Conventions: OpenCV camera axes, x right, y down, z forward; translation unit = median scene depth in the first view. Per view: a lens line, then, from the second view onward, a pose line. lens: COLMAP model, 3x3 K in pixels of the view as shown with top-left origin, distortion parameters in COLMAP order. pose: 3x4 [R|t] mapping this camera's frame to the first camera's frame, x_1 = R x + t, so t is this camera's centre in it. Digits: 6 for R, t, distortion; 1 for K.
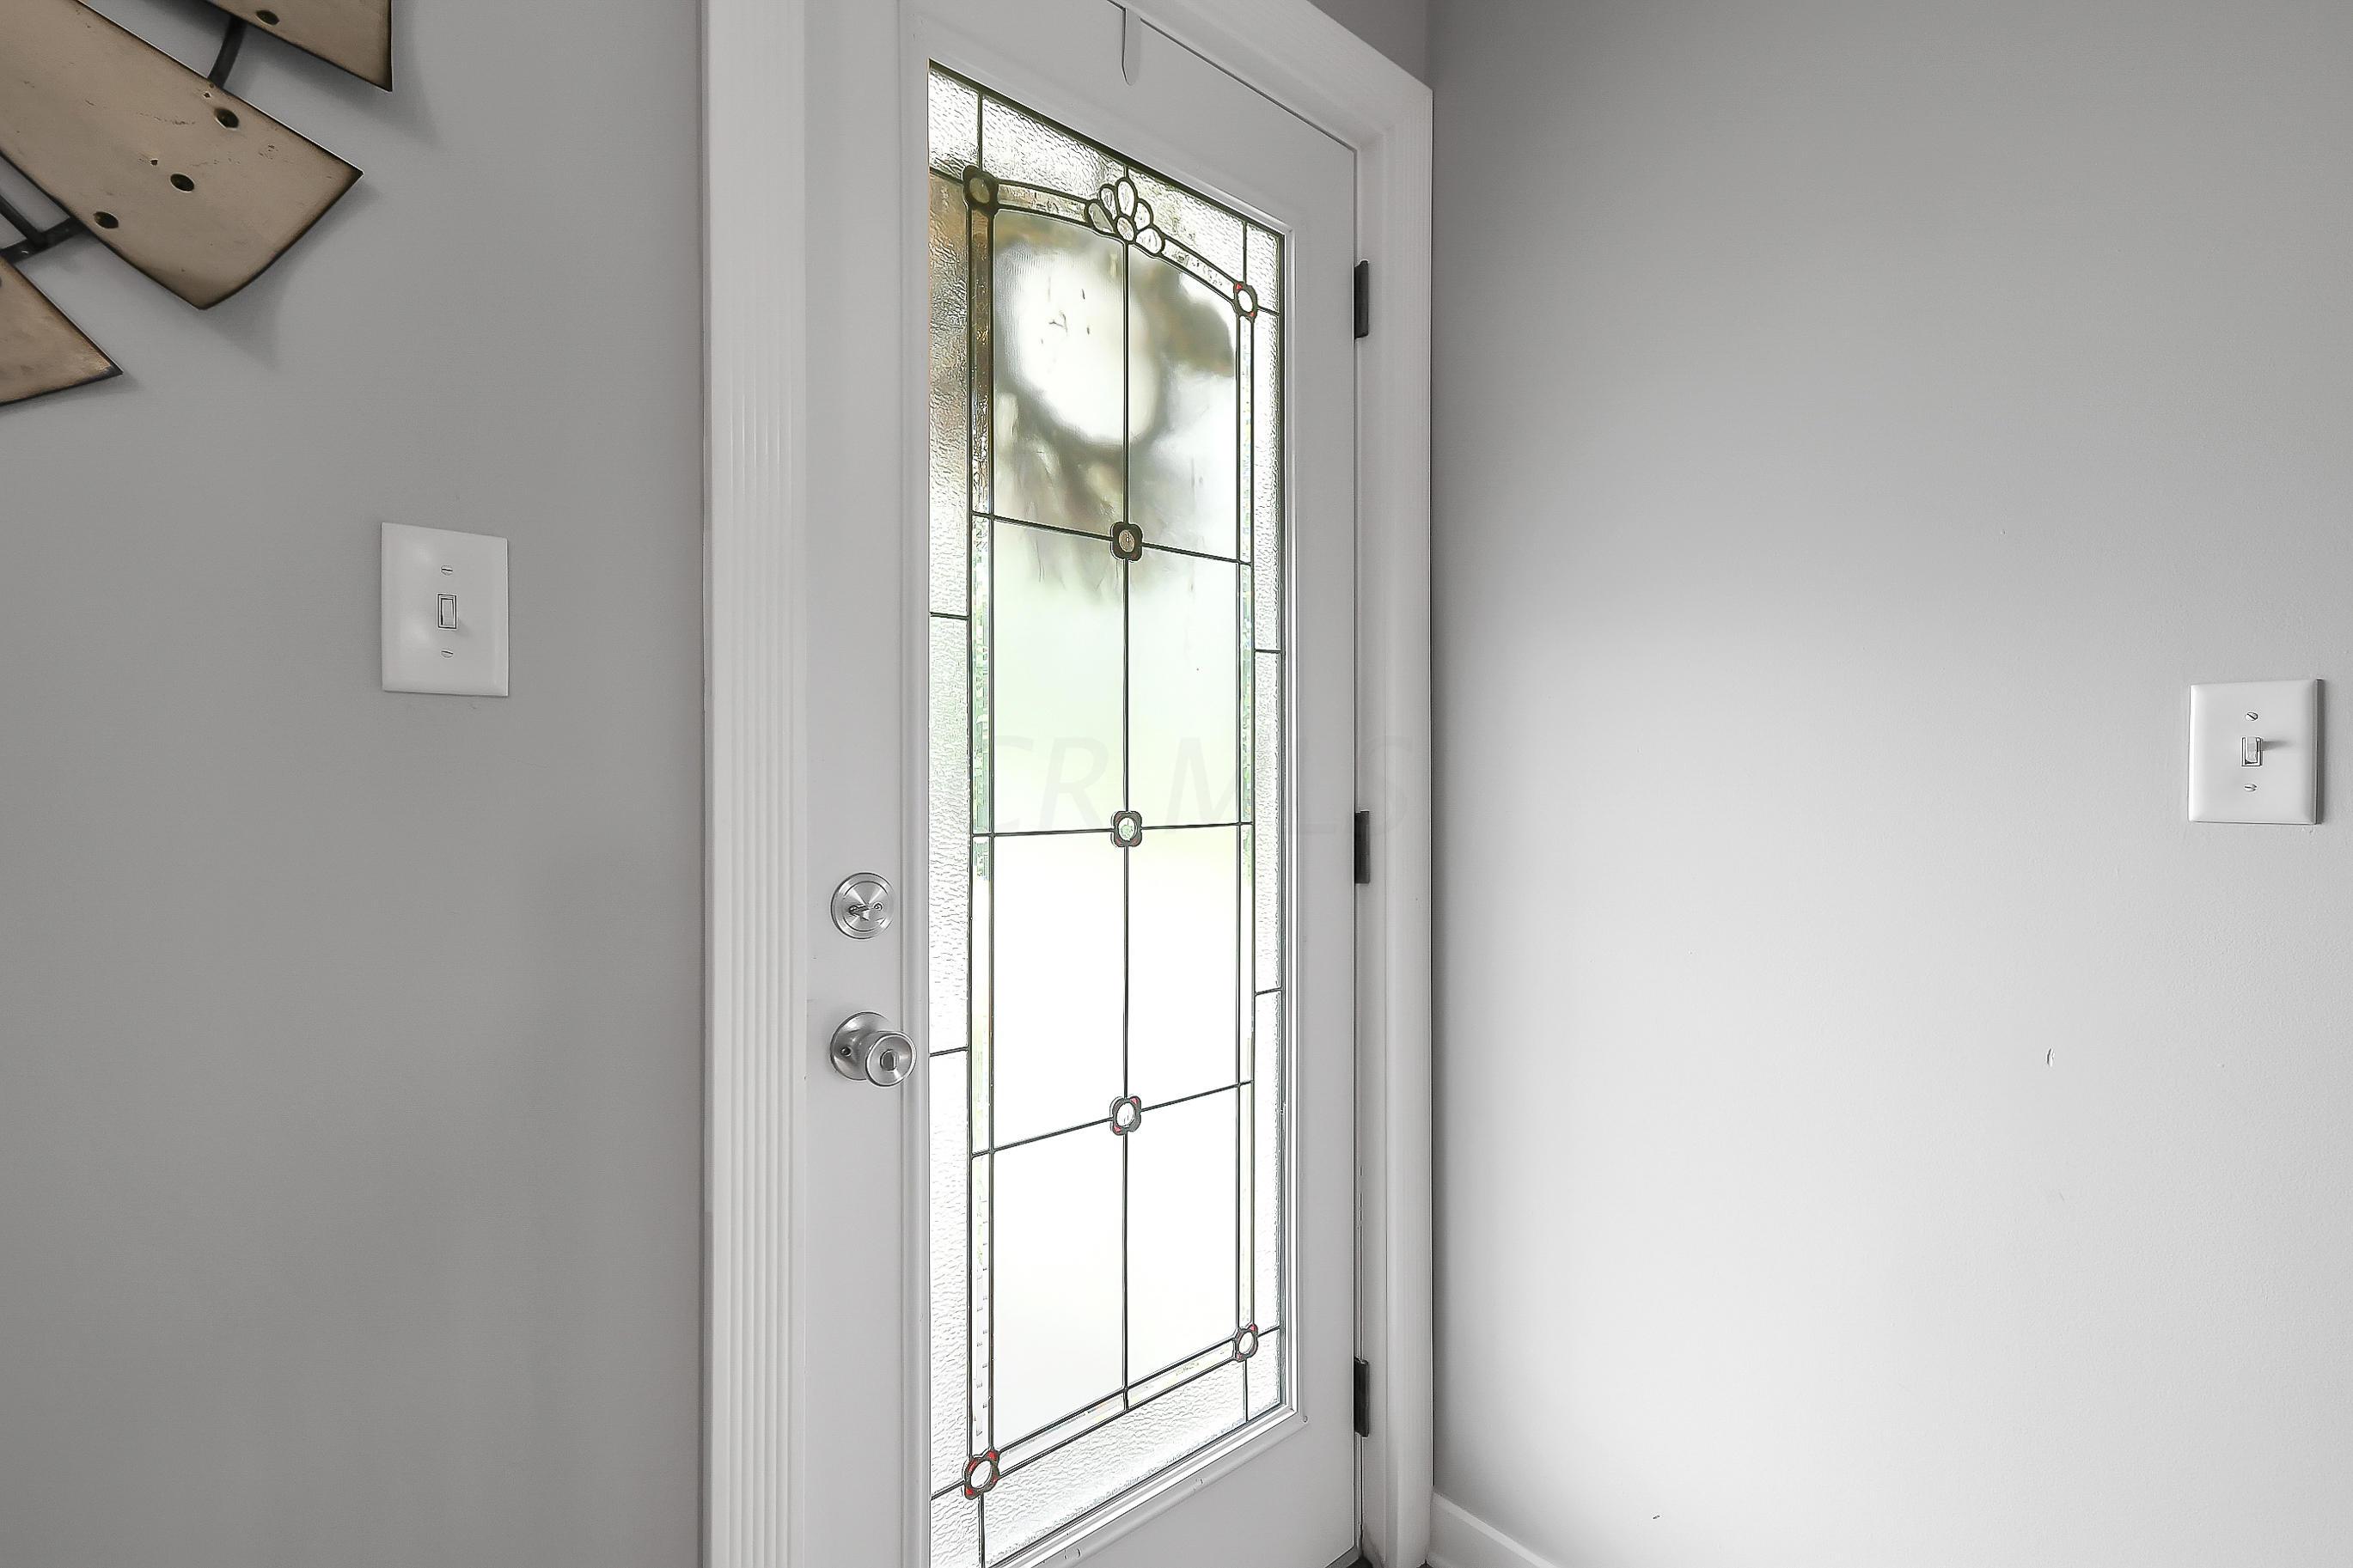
lens RADIAL K [[1068.4, 0, 1173.9], [0, 1068.4, 791.4], [0, 0, 1]] dist [0.000955, 0.000625]
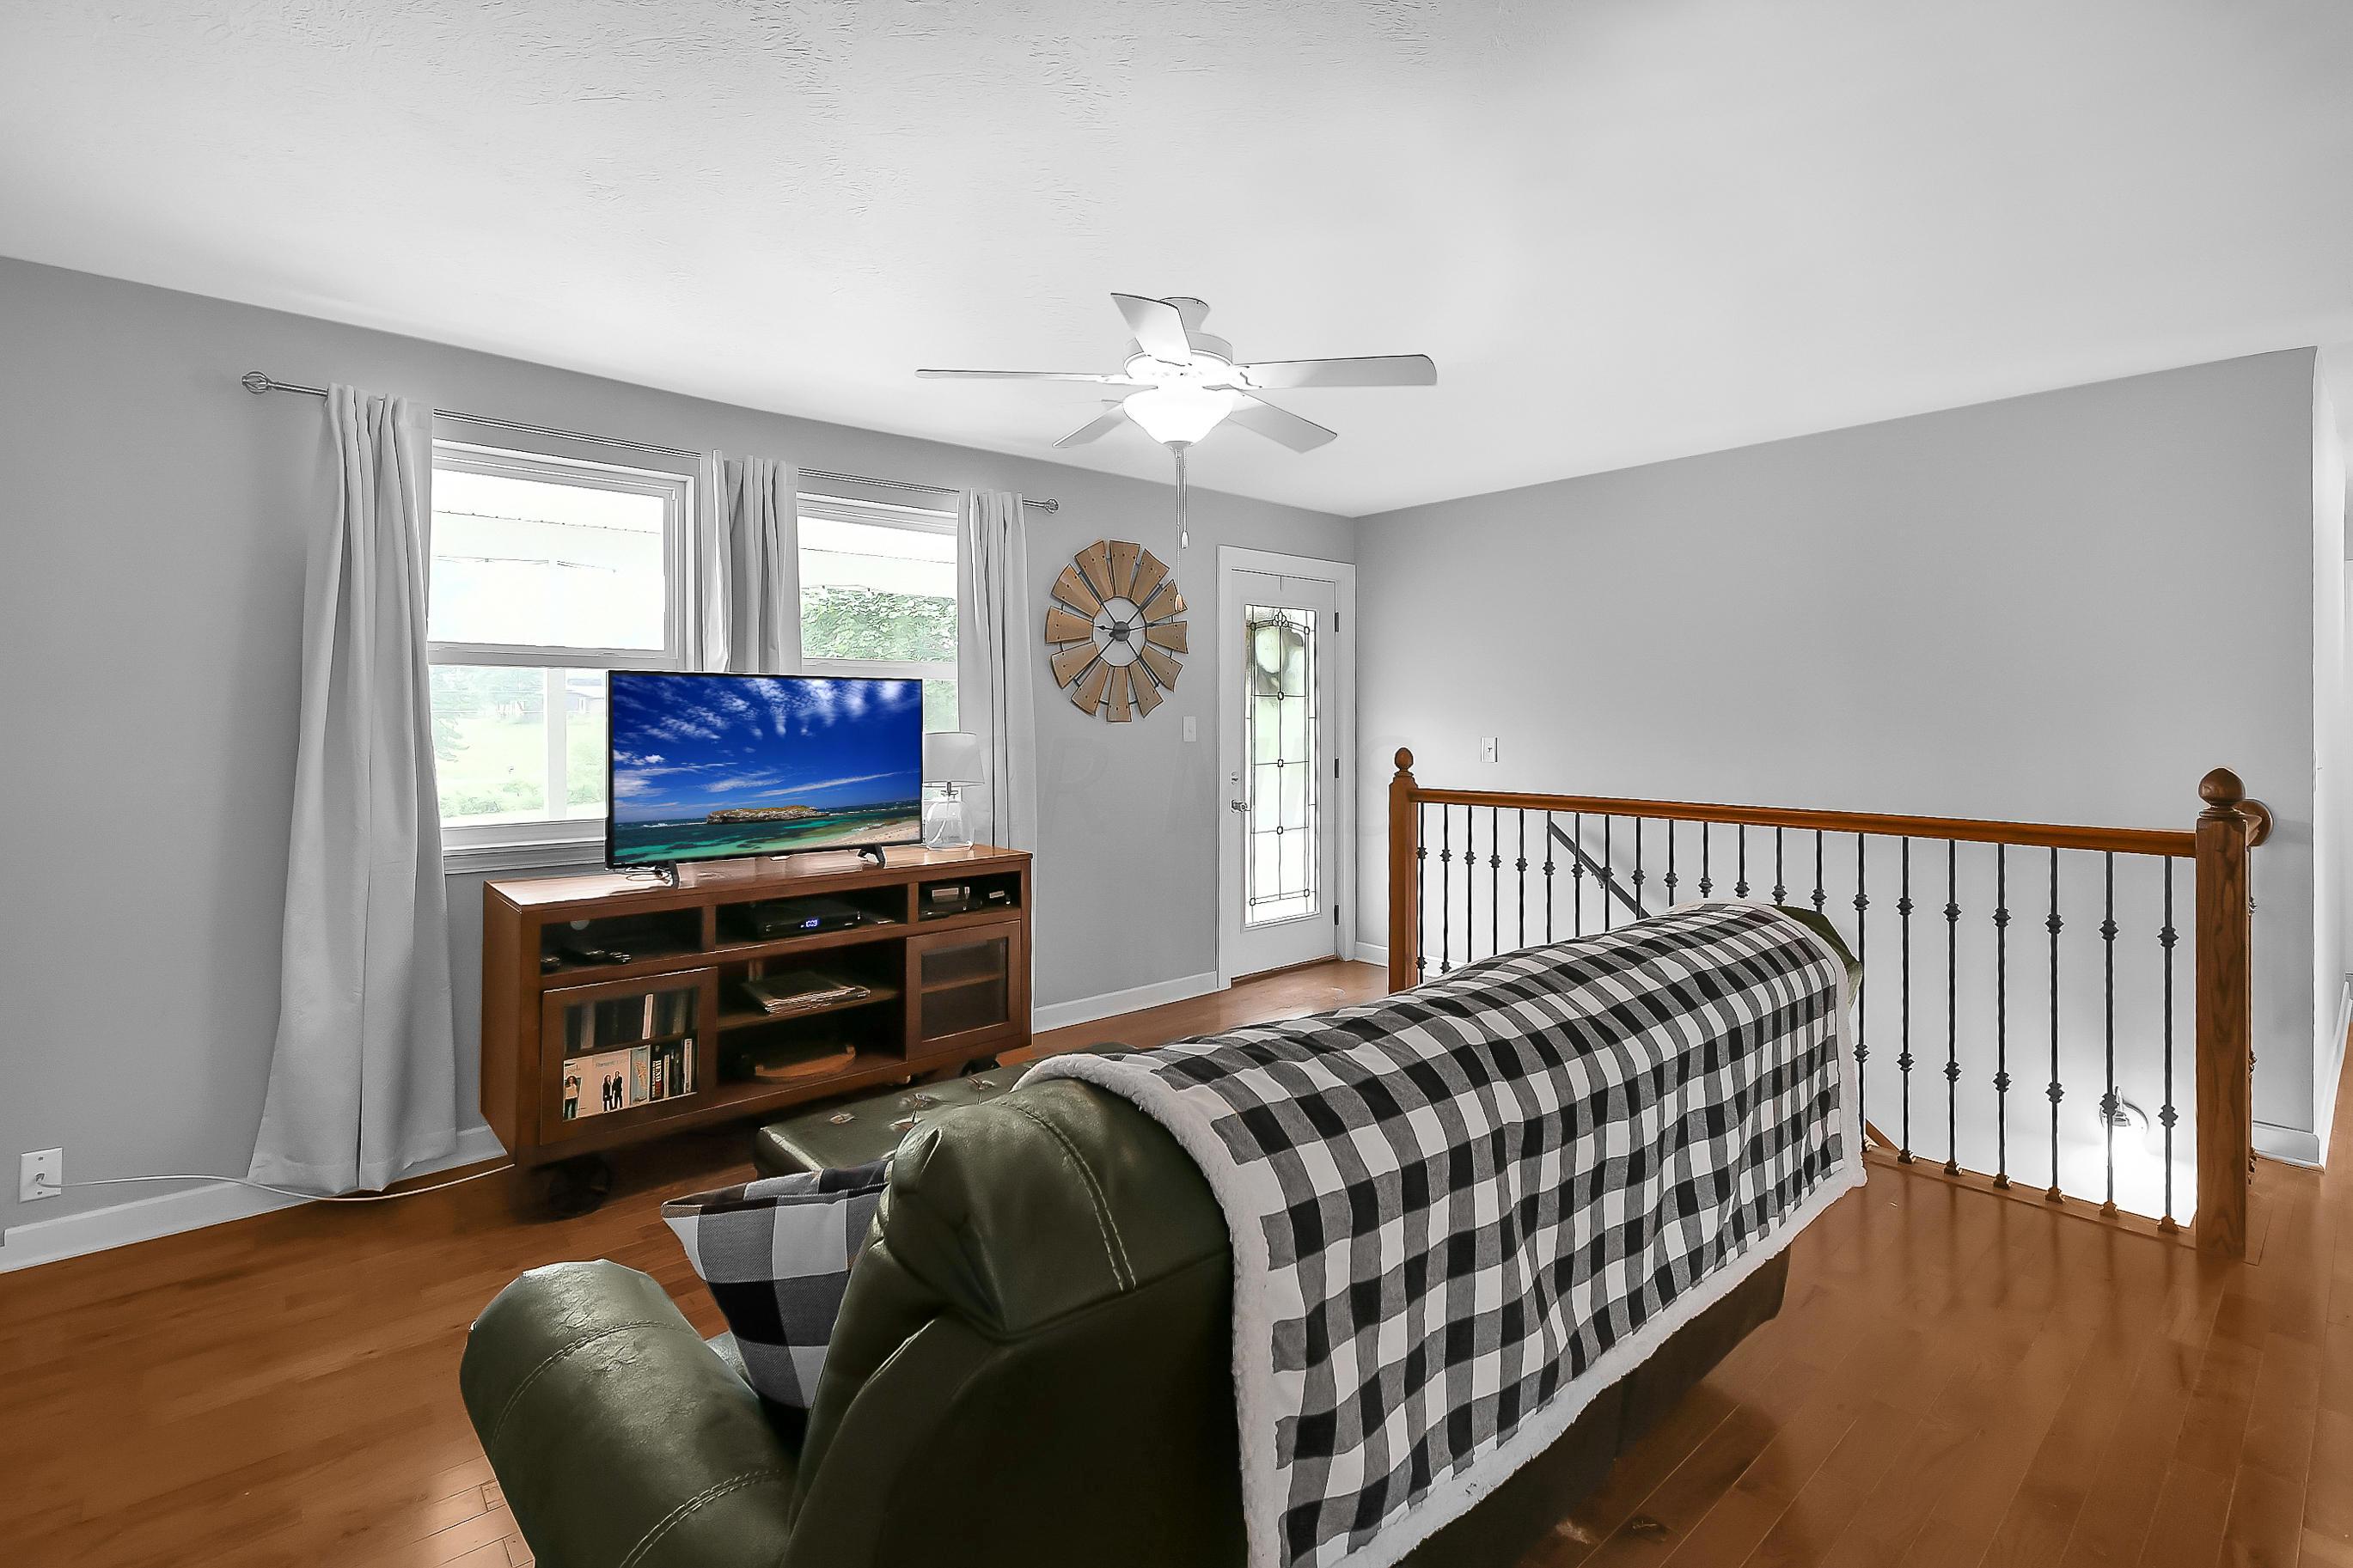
lens RADIAL K [[1068.4, 0, 1176.5], [0, 1068.4, 722.7], [0, 0, 1]] dist [0.000955, 0.000625]
pose [[0.999954, 0.002693, 0.009185, -0.486028], [-0.002655, 0.999988, -0.004106, -0.104880], [-0.009196, 0.004081, 0.999949, -3.169868]]
